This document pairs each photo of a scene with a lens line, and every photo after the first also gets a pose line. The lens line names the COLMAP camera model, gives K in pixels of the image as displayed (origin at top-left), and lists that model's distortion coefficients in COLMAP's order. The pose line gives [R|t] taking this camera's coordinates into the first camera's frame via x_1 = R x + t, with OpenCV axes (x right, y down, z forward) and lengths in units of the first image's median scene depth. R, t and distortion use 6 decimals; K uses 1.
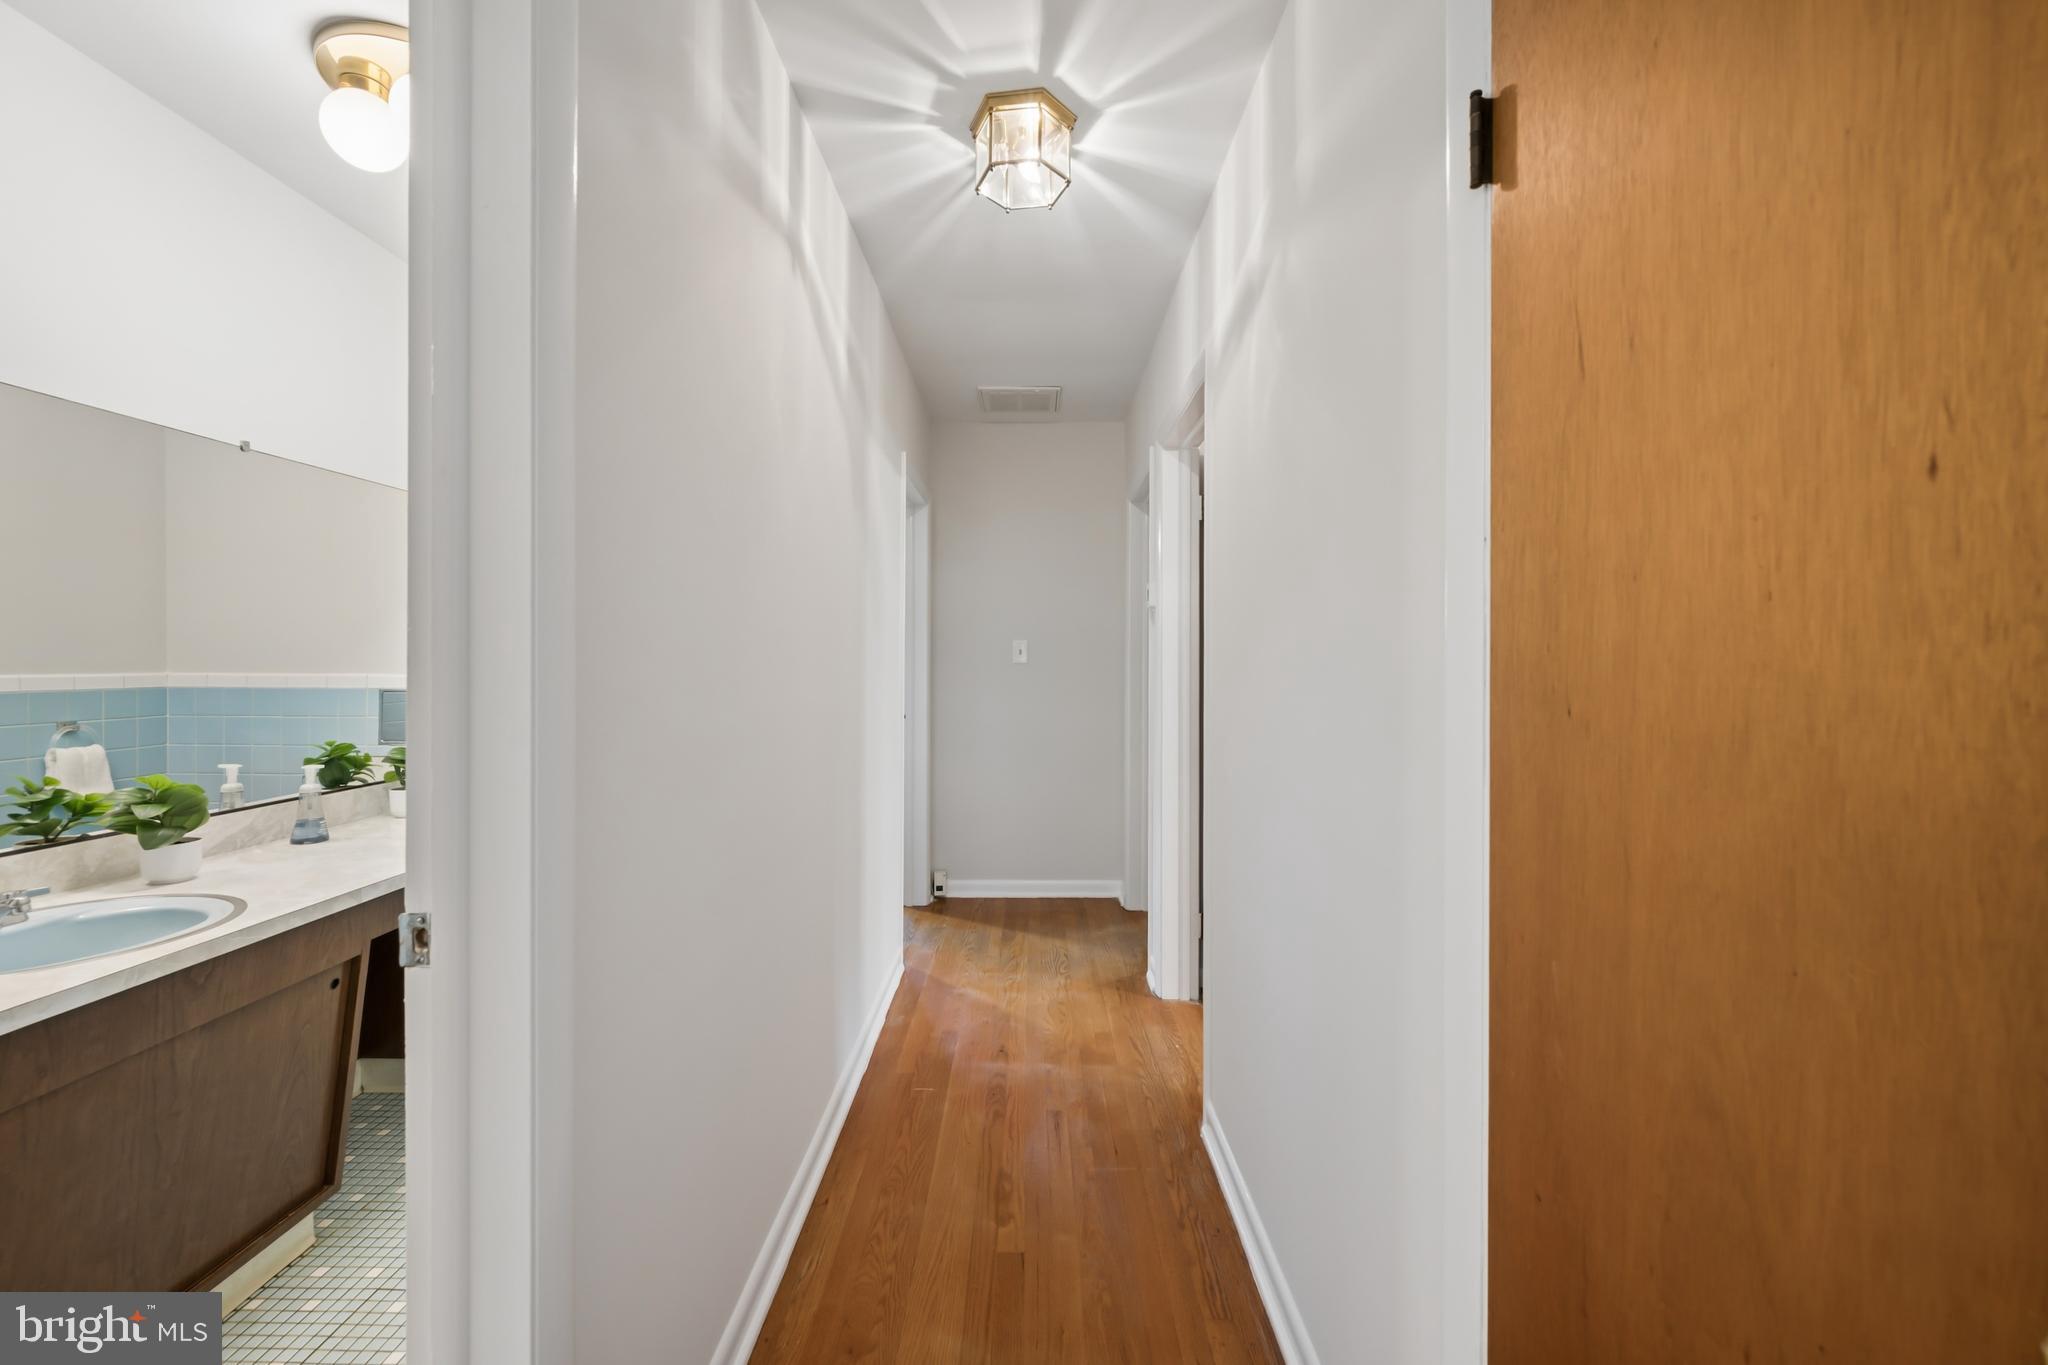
lens RADIAL K [[817.5, 0, 1018.5], [0, 817.5, 659.8], [0, 0, 1]] dist [-0.001398, 0.000126]
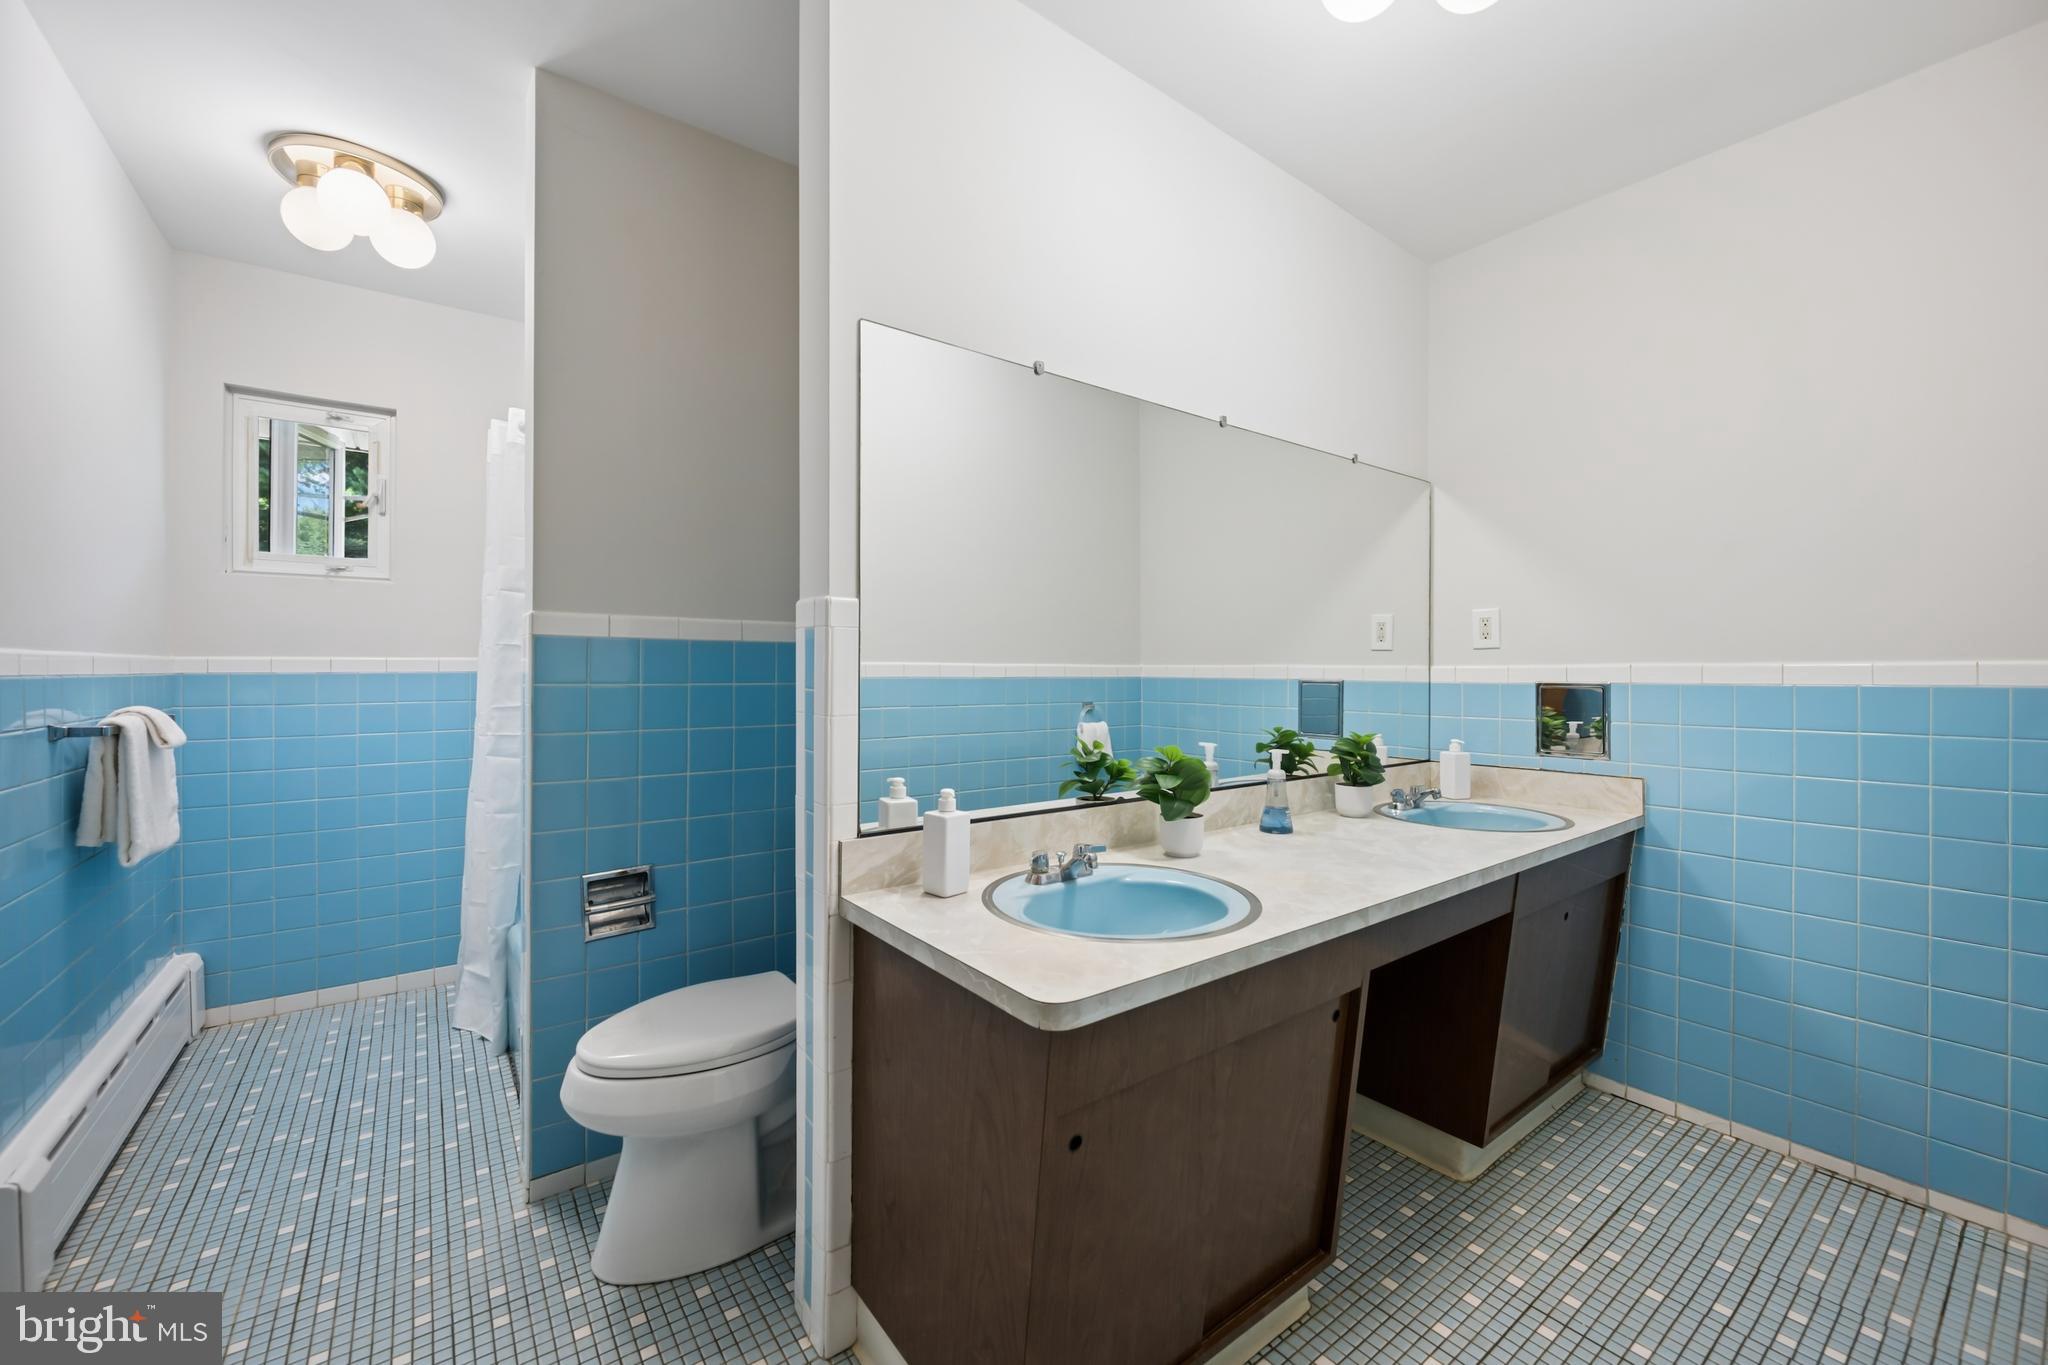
lens RADIAL K [[802.1, 0, 1022.4], [0, 802.1, 679.2], [0, 0, 1]] dist [-0.001651, -0.000169]
pose [[0.610740, 0.005125, -0.791815, -0.384321], [-0.001103, 0.999984, 0.005621, 0.052839], [0.791831, -0.002560, 0.610735, 0.252894]]
